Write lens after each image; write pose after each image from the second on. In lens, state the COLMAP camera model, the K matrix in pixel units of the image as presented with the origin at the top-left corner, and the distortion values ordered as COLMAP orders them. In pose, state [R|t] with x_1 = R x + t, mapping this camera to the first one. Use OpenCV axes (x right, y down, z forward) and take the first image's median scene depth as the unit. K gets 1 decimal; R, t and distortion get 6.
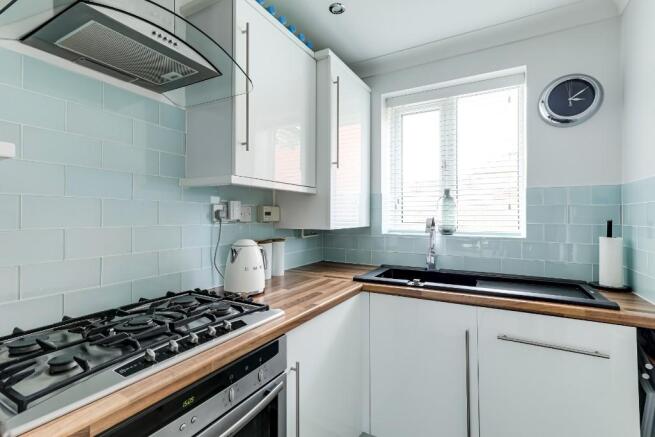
lens RADIAL K [[301.4, 0, 330.9], [0, 301.4, 211.5], [0, 0, 1]] dist [0.002885, 0.000775]
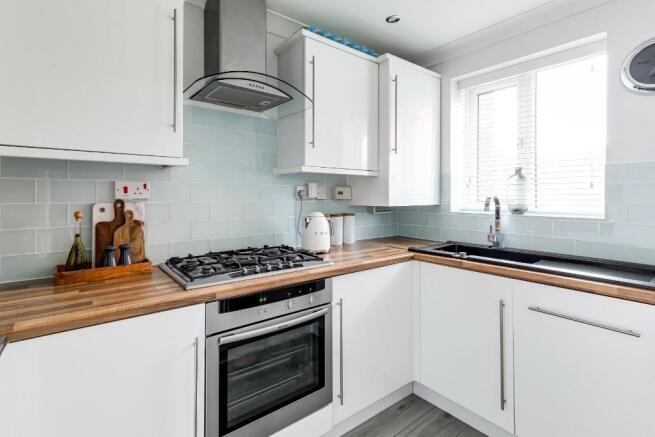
lens RADIAL K [[318.0, 0, 326.4], [0, 318.0, 192.1], [0, 0, 1]] dist [-0.004435, -0.000237]
pose [[0.923962, -0.002888, -0.382473, 0.263177], [0.004616, 0.999983, 0.003601, -0.001793], [0.382456, -0.005093, 0.923960, -0.258632]]
